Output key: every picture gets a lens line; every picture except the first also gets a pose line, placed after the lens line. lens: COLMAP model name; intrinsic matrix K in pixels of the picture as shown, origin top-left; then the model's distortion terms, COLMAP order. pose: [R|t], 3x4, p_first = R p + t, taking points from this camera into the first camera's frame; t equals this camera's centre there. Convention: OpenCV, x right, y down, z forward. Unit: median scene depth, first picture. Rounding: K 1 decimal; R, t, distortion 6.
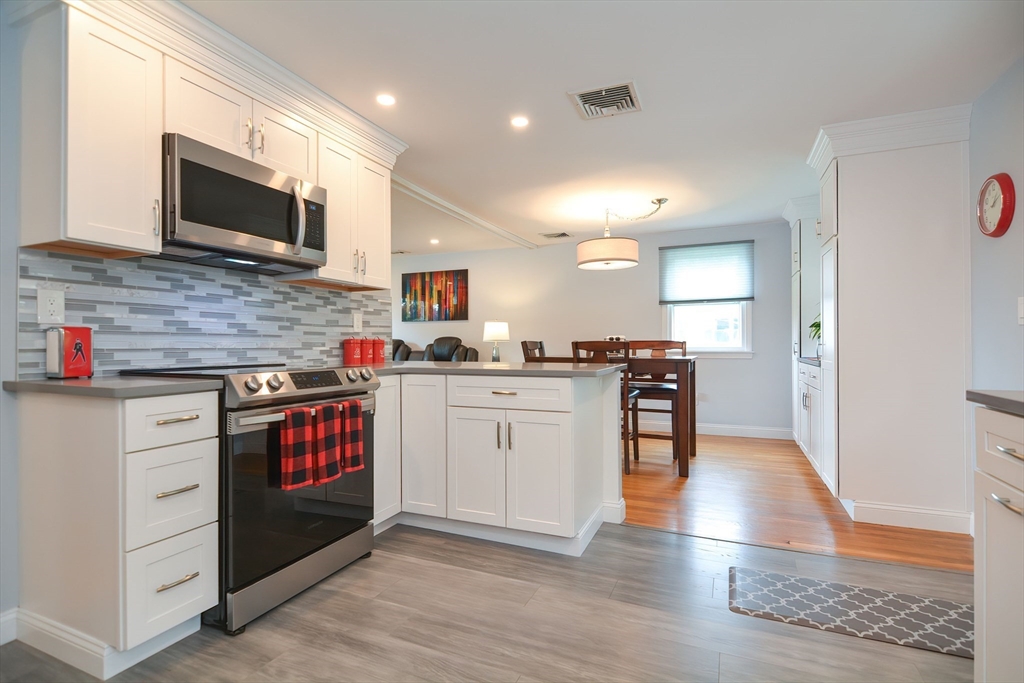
lens RADIAL K [[491.8, 0, 511.7], [0, 491.8, 340.0], [0, 0, 1]] dist [-0.005445, -0.000621]
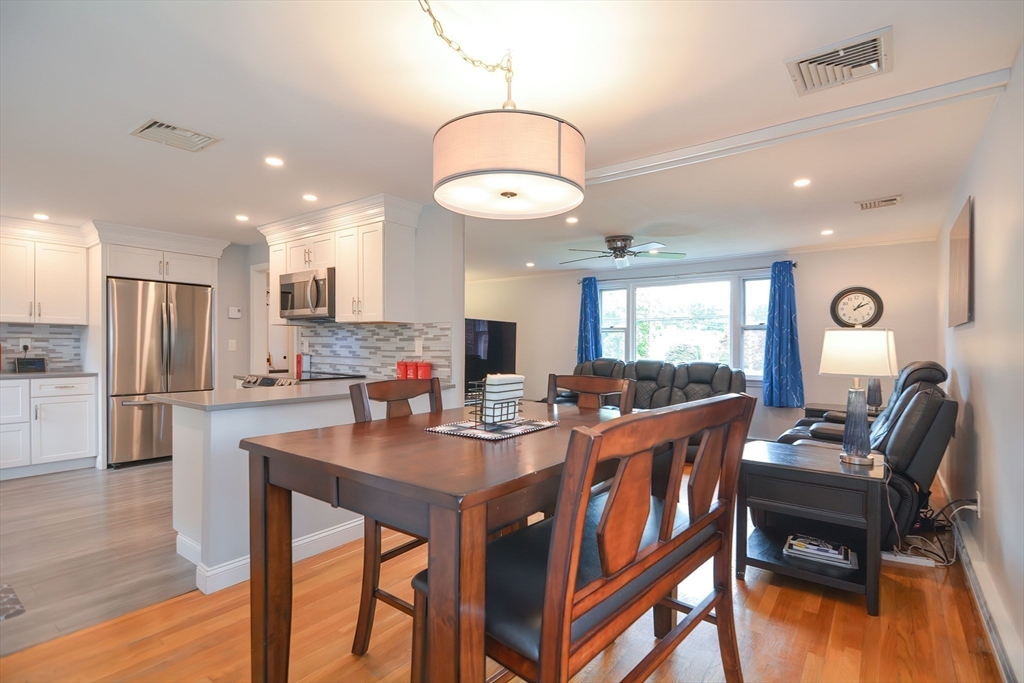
lens RADIAL K [[537.3, 0, 526.6], [0, 537.3, 356.2], [0, 0, 1]] dist [0.011550, -0.001392]
pose [[-0.254858, 0.005954, -0.966960, 0.963757], [-0.012240, 0.999881, 0.009383, -0.033049], [0.966901, 0.014227, -0.254755, 1.719679]]
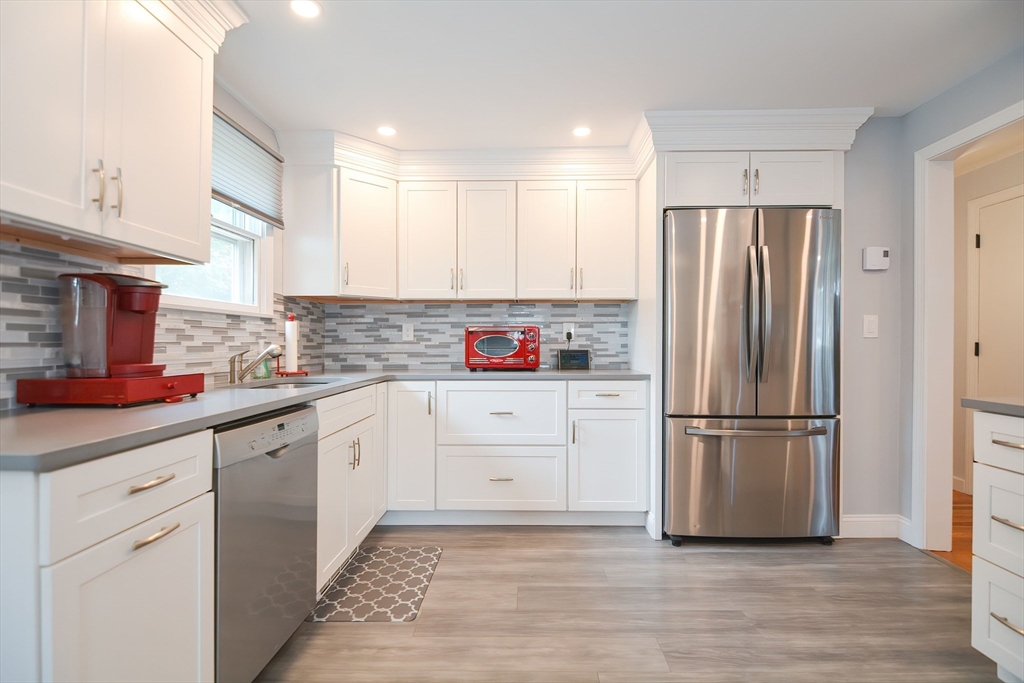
lens RADIAL K [[499.4, 0, 515.6], [0, 499.4, 348.3], [0, 0, 1]] dist [0.003207, 0.000029]
pose [[-0.923115, -0.005196, -0.384488, 0.767115], [-0.007991, 0.999952, 0.005671, -0.024145], [0.384440, 0.008308, -0.923113, 1.450596]]
